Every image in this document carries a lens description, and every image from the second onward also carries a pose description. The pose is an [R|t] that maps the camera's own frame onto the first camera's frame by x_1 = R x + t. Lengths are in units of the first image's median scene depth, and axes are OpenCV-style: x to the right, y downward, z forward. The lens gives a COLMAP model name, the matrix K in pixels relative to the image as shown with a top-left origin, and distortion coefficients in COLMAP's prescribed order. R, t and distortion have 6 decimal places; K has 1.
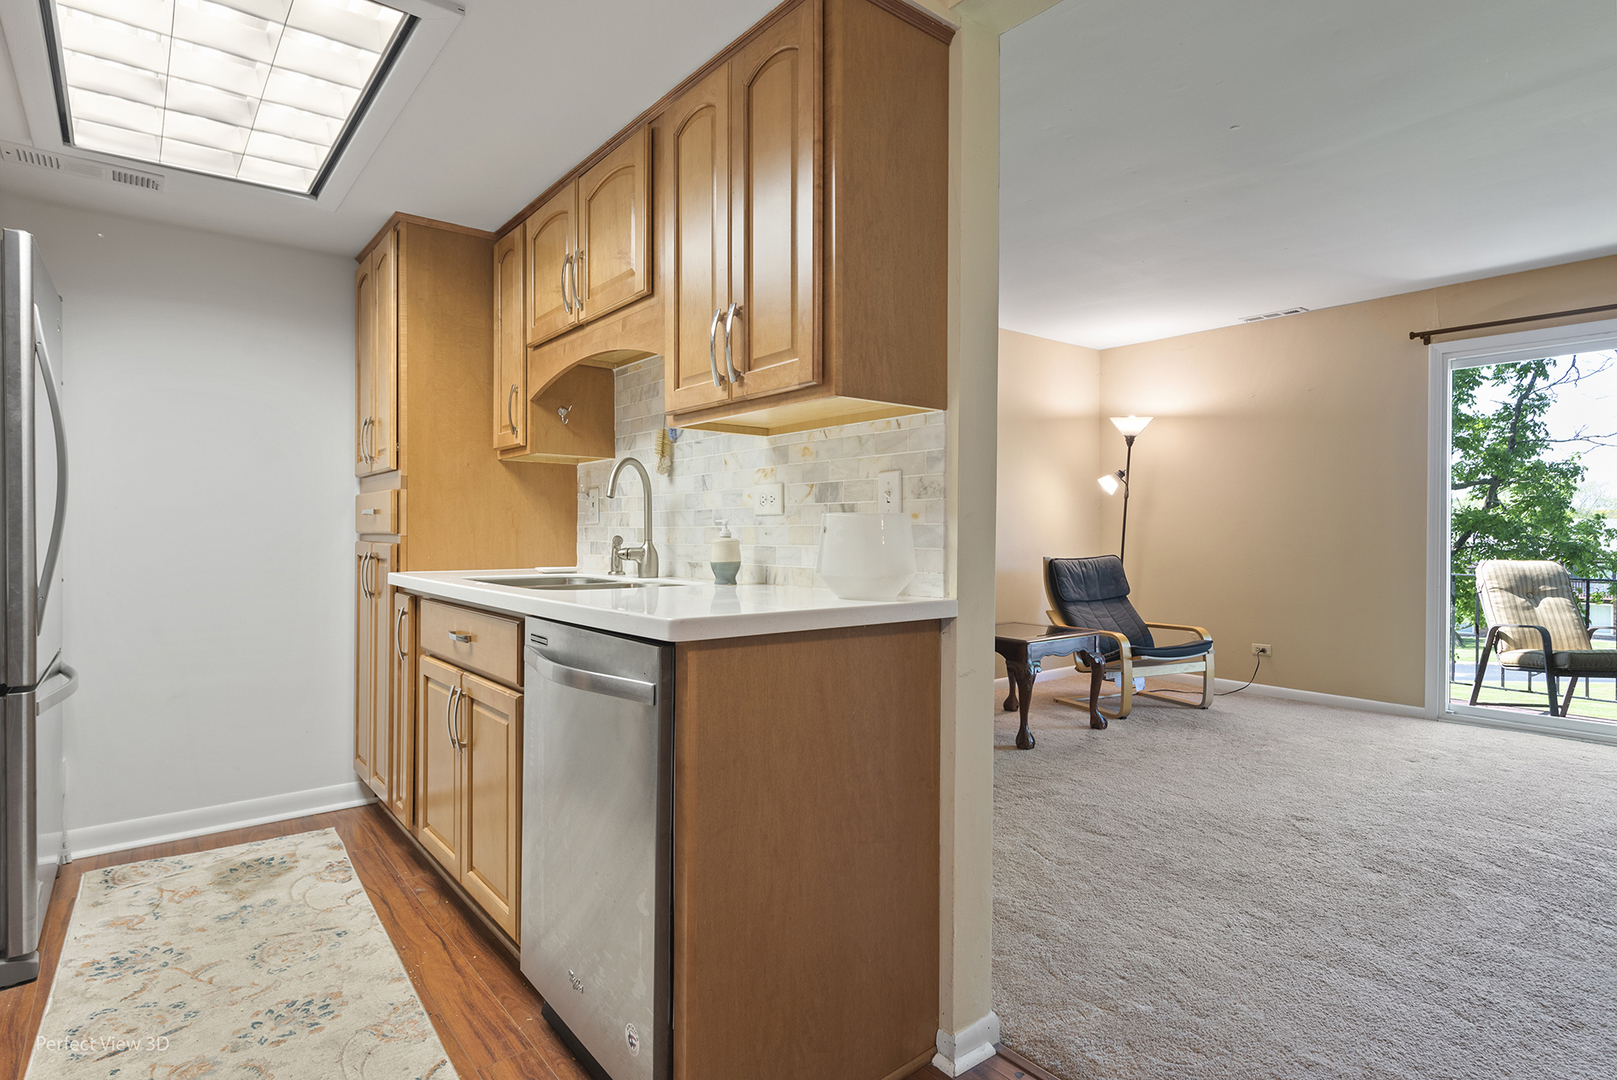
lens RADIAL K [[845.0, 0, 795.0], [0, 845.0, 539.2], [0, 0, 1]] dist [0.016191, -0.000451]
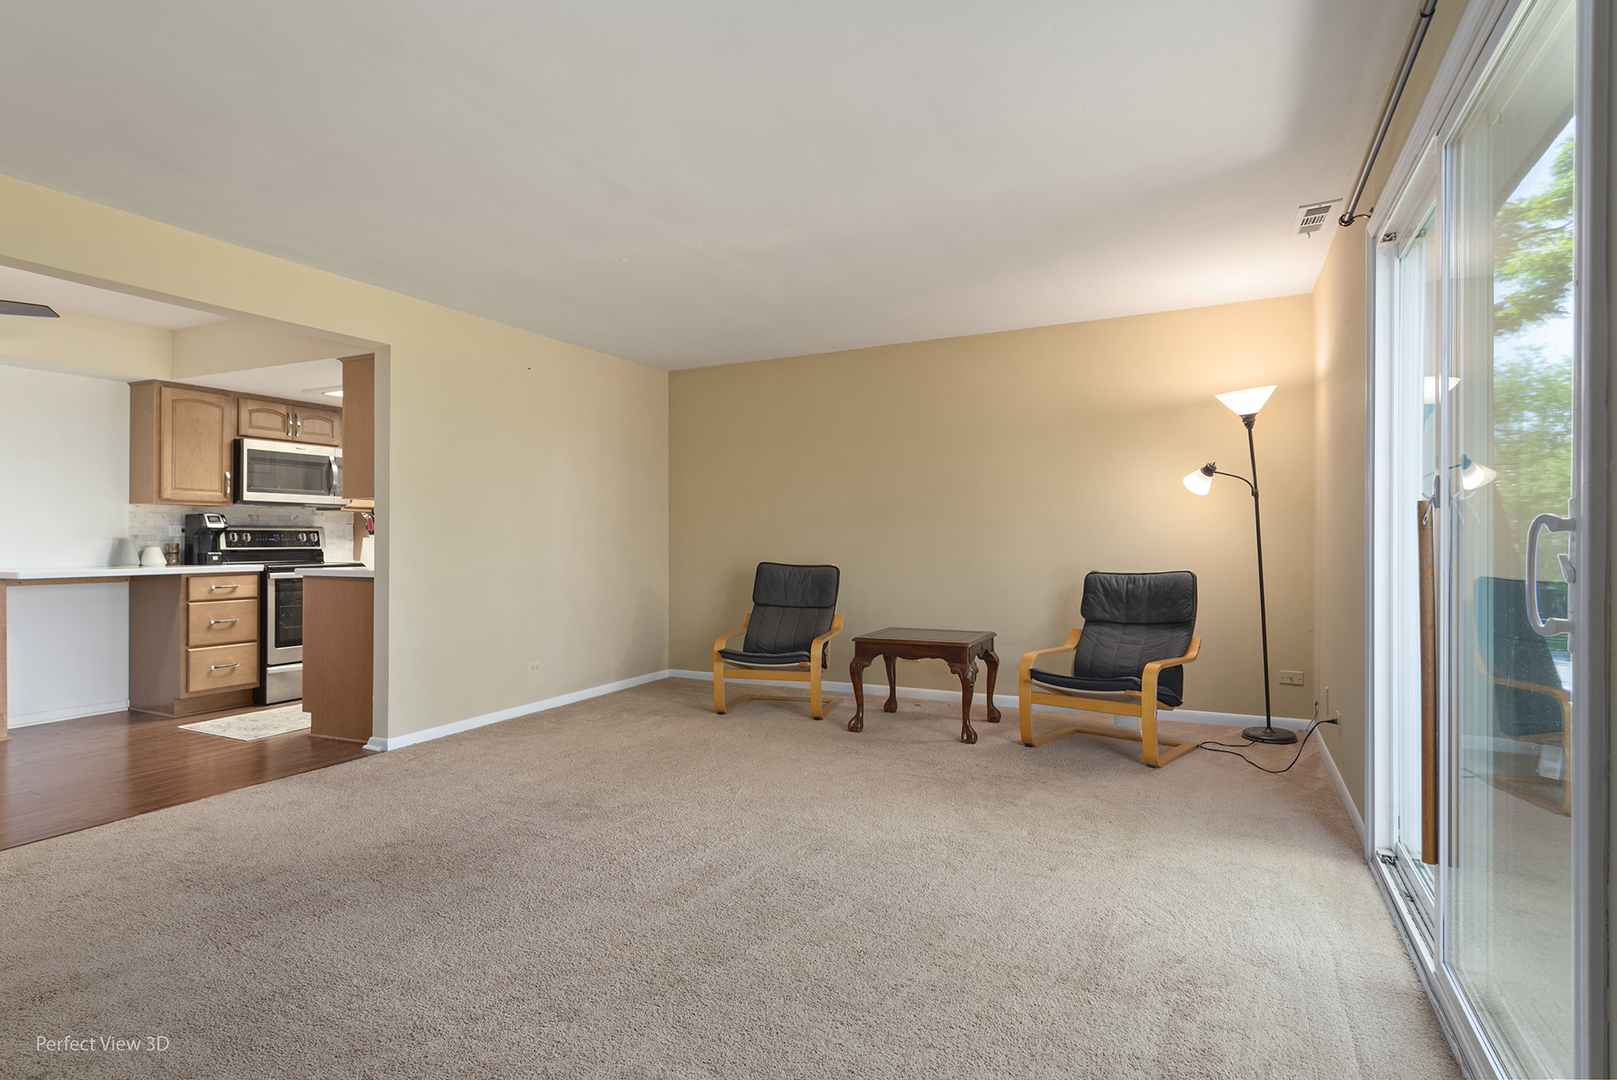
lens RADIAL K [[845.0, 0, 804.7], [0, 845.0, 535.1], [0, 0, 1]] dist [0.016191, -0.000451]
pose [[0.427204, -0.008205, -0.904118, 2.229793], [-0.003715, 0.999934, -0.010830, -0.010796], [0.904148, 0.007986, 0.427145, 0.771488]]
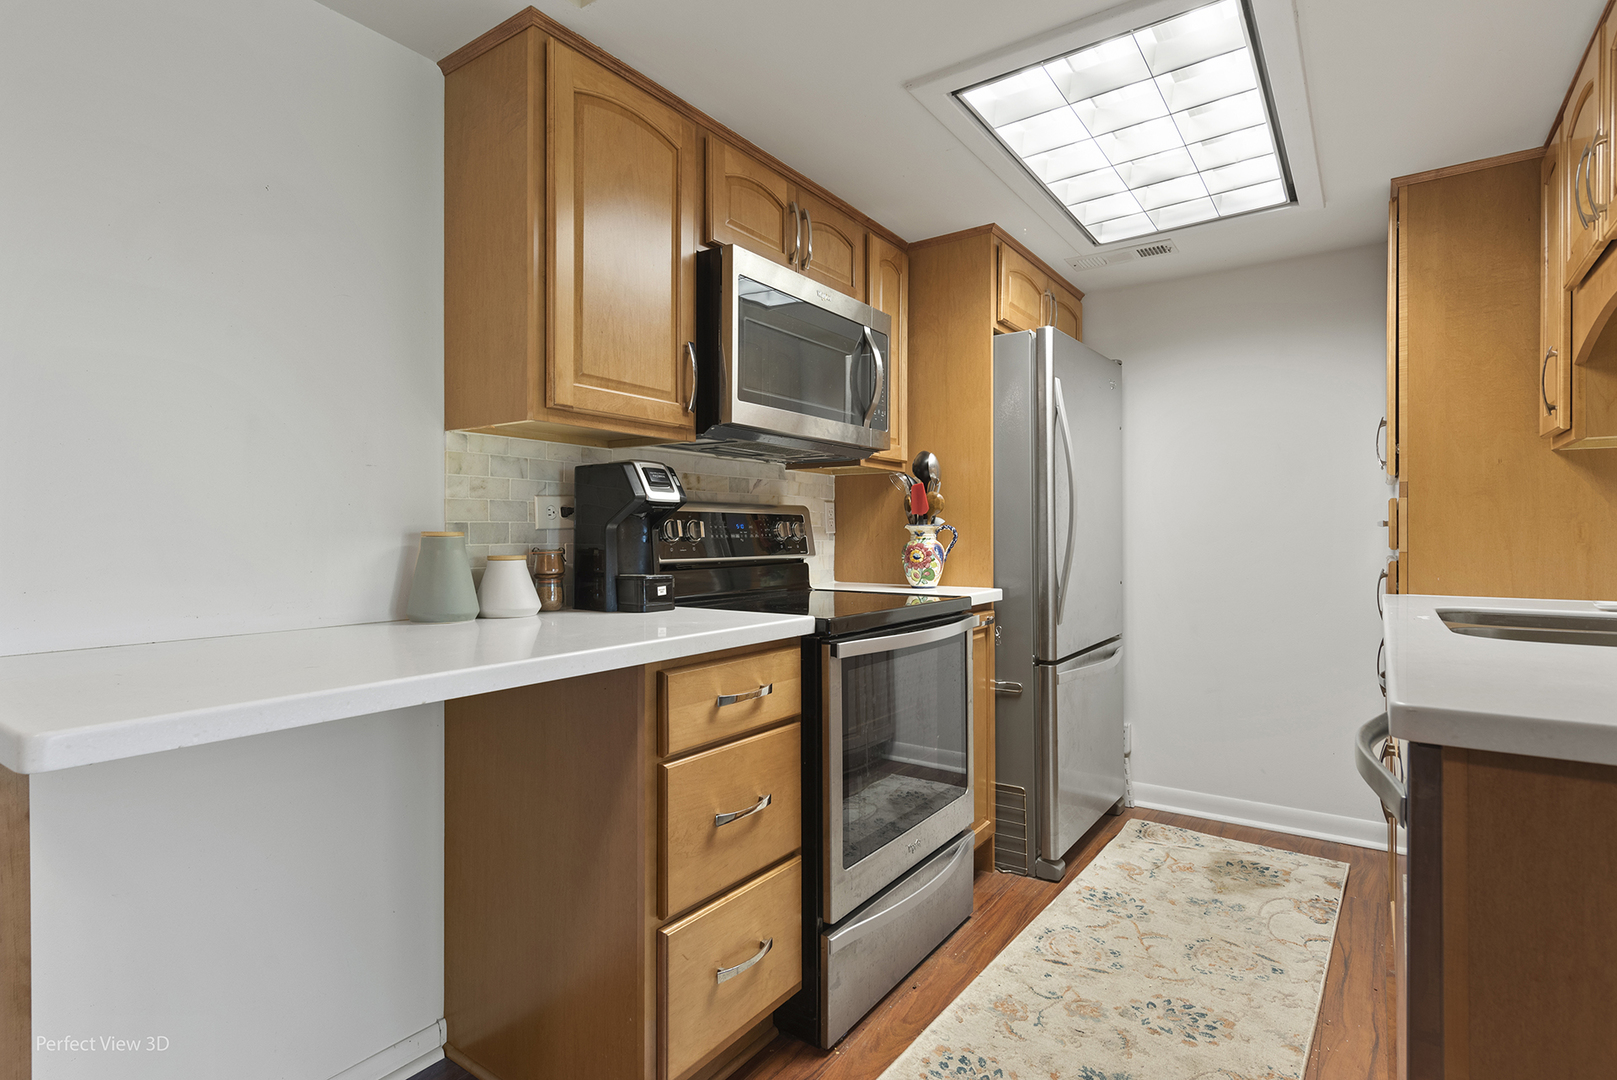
lens RADIAL K [[817.4, 0, 797.4], [0, 817.4, 535.2], [0, 0, 1]] dist [0.019596, -0.002157]
pose [[0.289494, -0.001348, -0.957179, 0.187454], [-0.004904, 0.999984, -0.002891, -0.018088], [0.957167, 0.005531, 0.289482, 0.202670]]
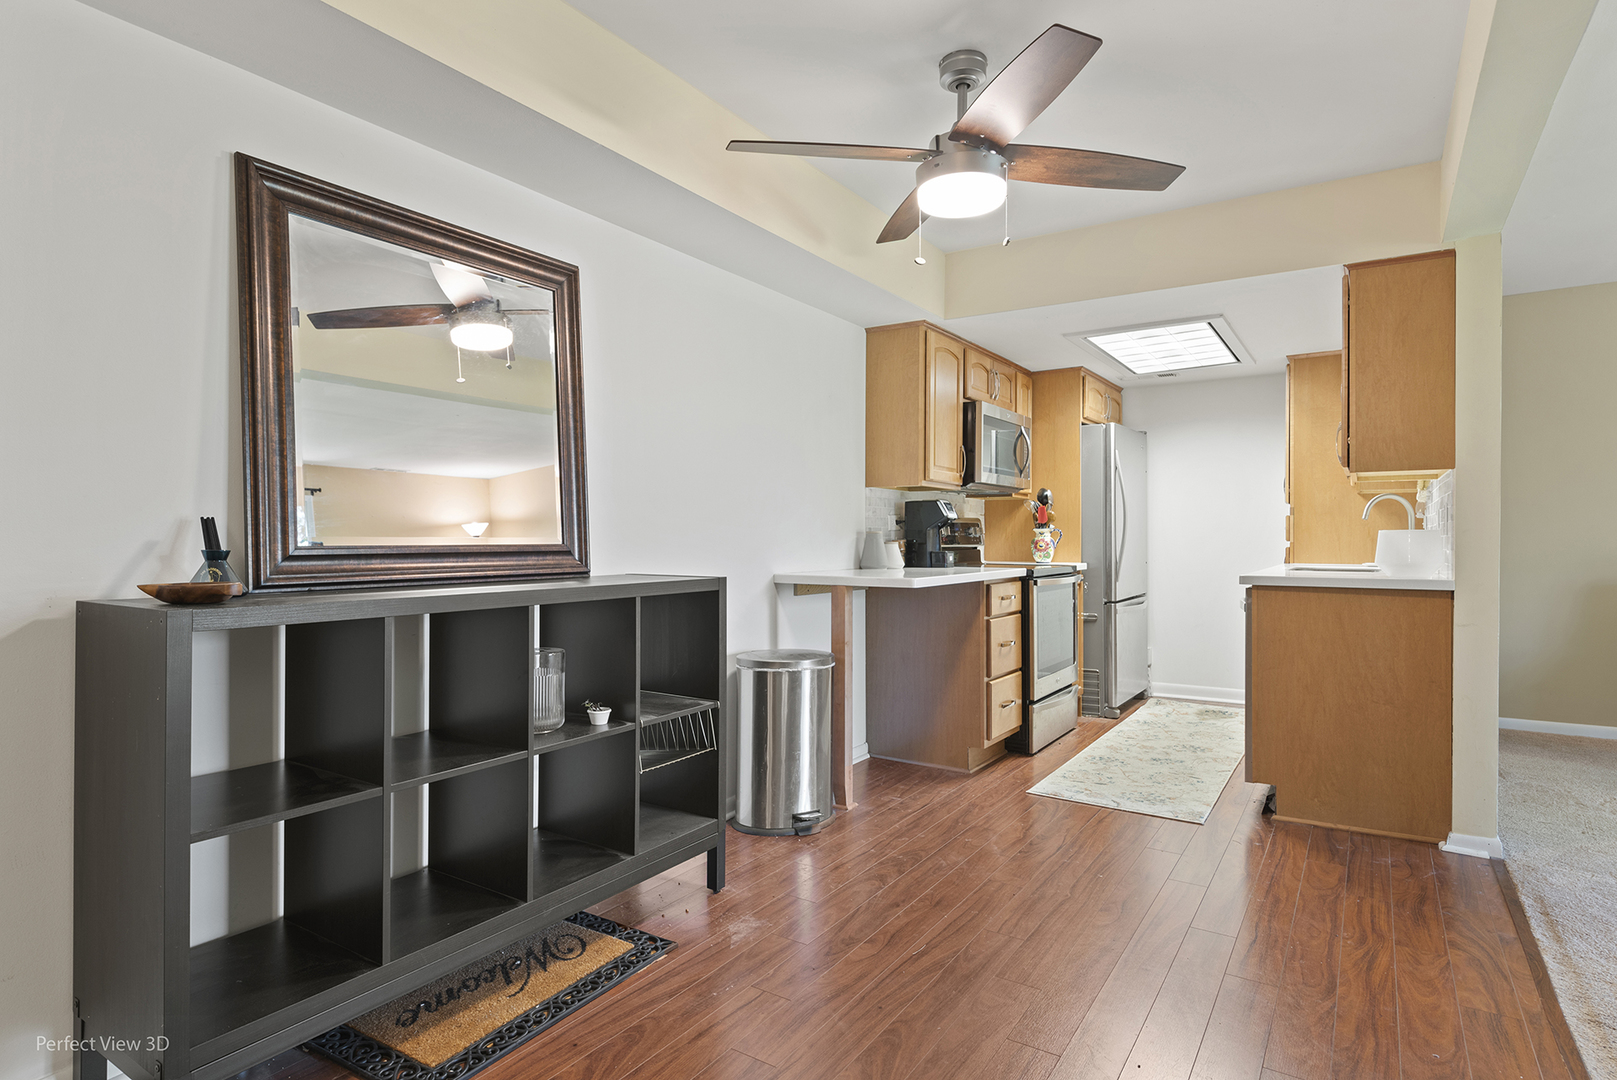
lens RADIAL K [[845.0, 0, 805.9], [0, 845.0, 544.2], [0, 0, 1]] dist [0.016191, -0.000451]
pose [[0.315032, 0.004290, -0.949071, 0.999427], [-0.004327, 0.999986, 0.003083, -0.000618], [0.949071, 0.003135, 0.315046, -0.548475]]
